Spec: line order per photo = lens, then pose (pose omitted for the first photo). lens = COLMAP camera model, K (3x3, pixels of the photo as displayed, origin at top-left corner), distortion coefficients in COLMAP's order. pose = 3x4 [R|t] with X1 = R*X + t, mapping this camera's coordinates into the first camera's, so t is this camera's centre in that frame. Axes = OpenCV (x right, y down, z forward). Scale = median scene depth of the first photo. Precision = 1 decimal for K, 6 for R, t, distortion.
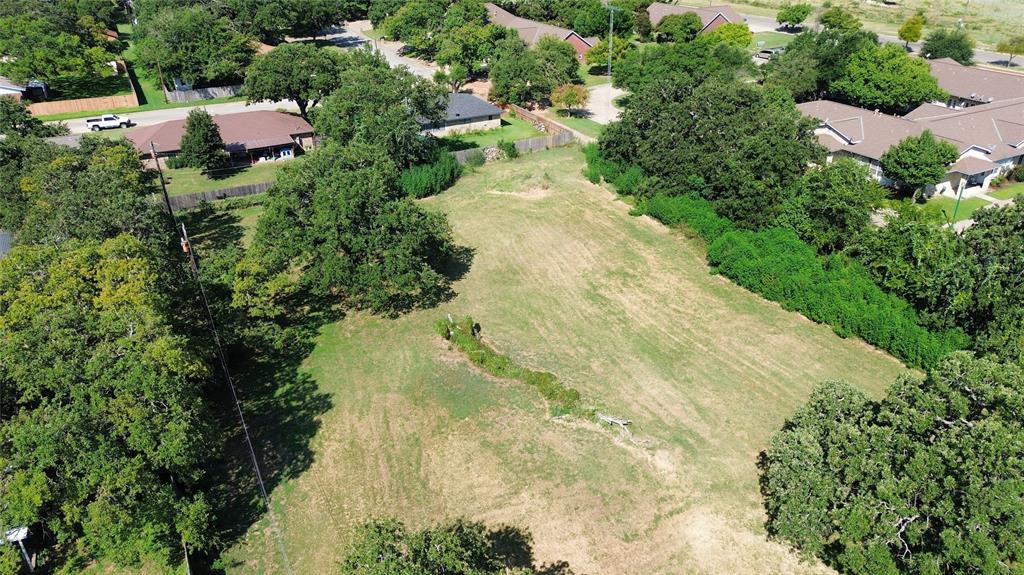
lens RADIAL K [[723.6, 0, 510.8], [0, 723.6, 282.9], [0, 0, 1]] dist [0.068701, -0.072331]
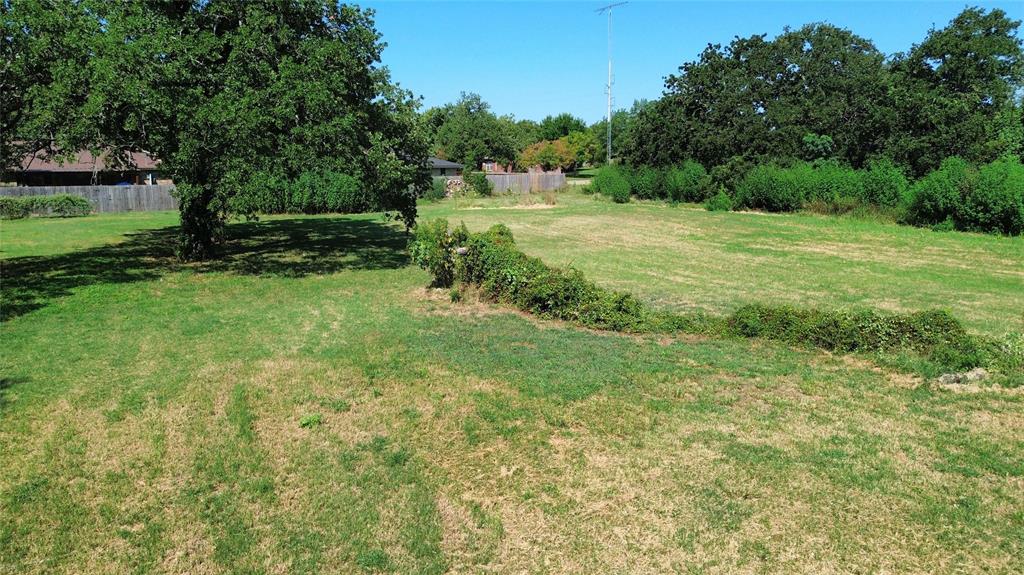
lens RADIAL K [[723.6, 0, 511.6], [0, 723.6, 286.7], [0, 0, 1]] dist [0.068701, -0.072331]
pose [[0.991720, -0.024148, 0.126127, -0.092673], [0.062366, 0.949126, -0.308659, 0.178001], [-0.112257, 0.313970, 0.942773, 0.608268]]
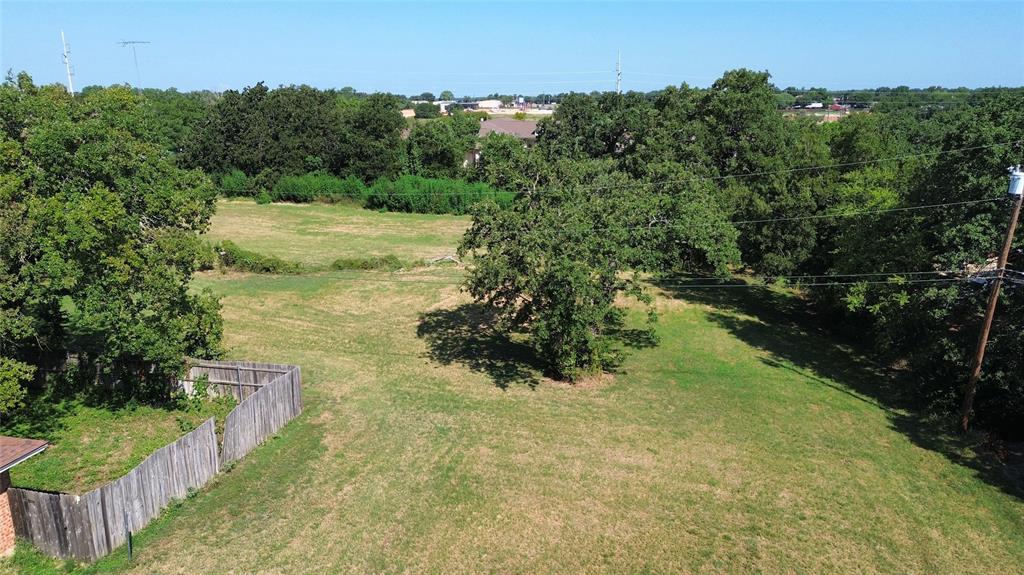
lens RADIAL K [[723.6, 0, 531.4], [0, 723.6, 296.4], [0, 0, 1]] dist [0.068701, -0.072331]
pose [[0.640683, -0.200188, 0.741249, -0.464541], [0.358111, 0.931885, -0.057854, 0.275797], [-0.679177, 0.302515, 0.668732, 0.148650]]
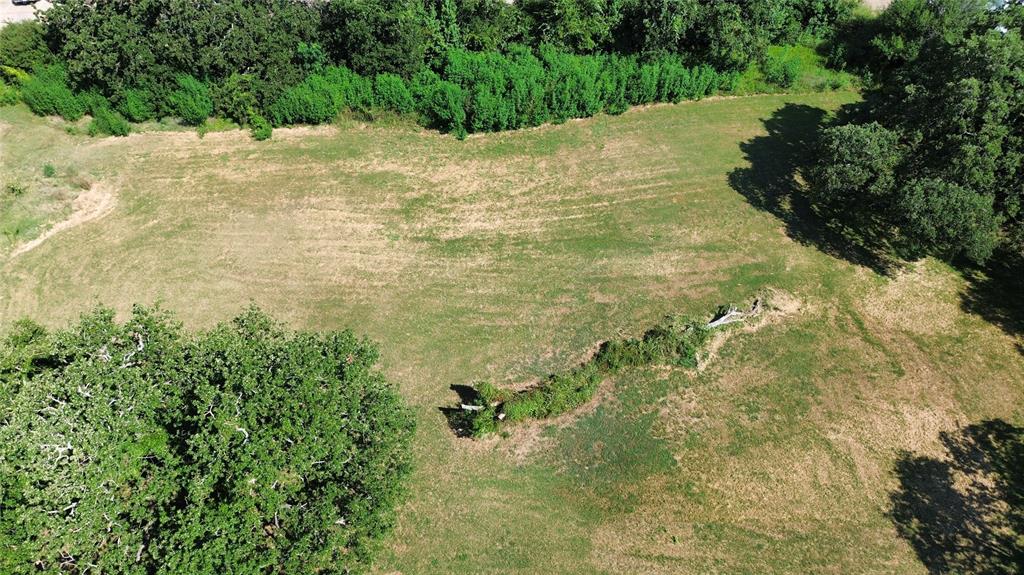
lens RADIAL K [[723.6, 0, 515.1], [0, 723.6, 292.6], [0, 0, 1]] dist [0.068701, -0.072331]
pose [[0.336668, -0.679861, 0.651493, -0.384839], [0.442547, 0.724951, 0.527824, -0.316483], [-0.831148, 0.110615, 0.544939, 0.566062]]
